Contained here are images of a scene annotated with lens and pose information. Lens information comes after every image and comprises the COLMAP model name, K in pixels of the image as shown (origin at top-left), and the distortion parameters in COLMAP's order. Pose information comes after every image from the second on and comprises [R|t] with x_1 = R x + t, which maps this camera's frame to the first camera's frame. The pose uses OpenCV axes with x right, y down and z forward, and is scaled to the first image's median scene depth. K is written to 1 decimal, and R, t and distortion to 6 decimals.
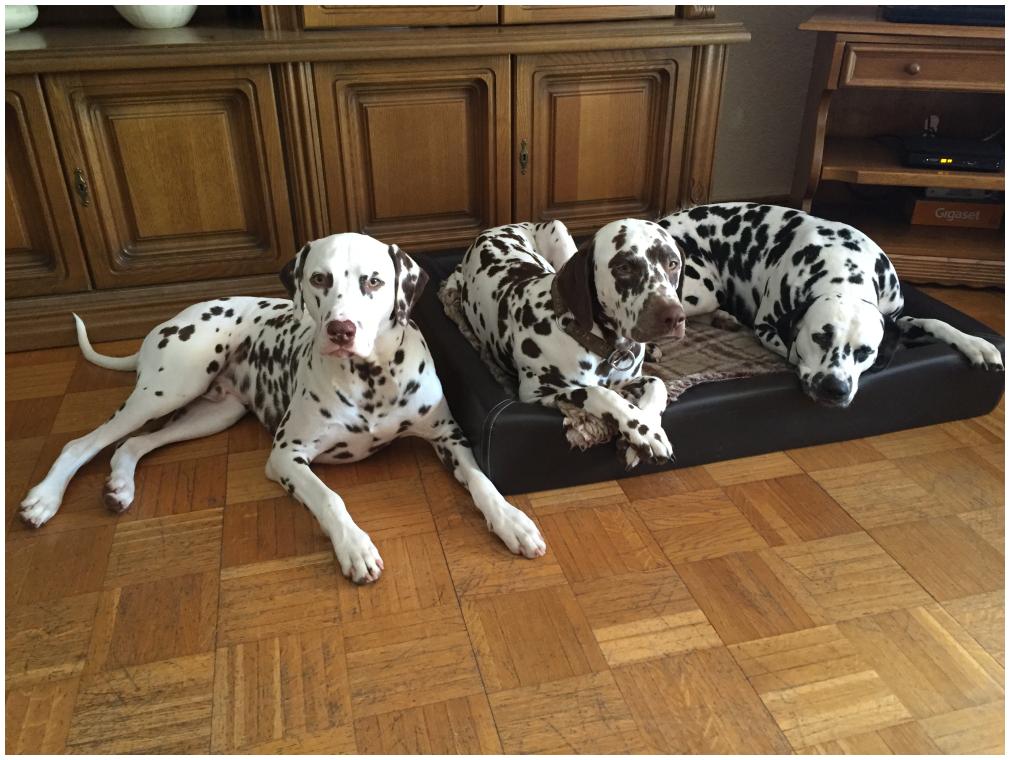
lens RADIAL K [[848.3, 0, 505.0], [0, 848.3, 380.0], [0, 0, 1]] dist [0.095147, -0.112119]
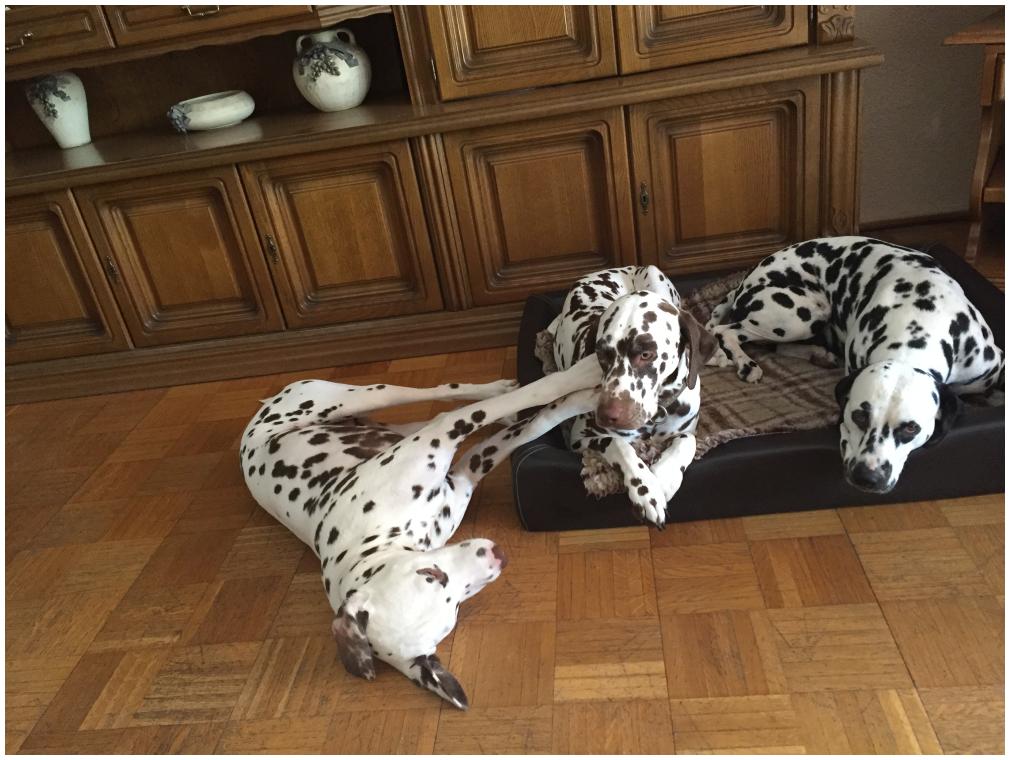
lens RADIAL K [[848.3, 0, 505.0], [0, 848.3, 380.0], [0, 0, 1]] dist [0.095147, -0.112119]
pose [[0.935178, 0.022479, -0.353463, 0.261173], [-0.019681, 0.999740, 0.011507, -0.054829], [0.353630, -0.003805, 0.935378, -0.034597]]
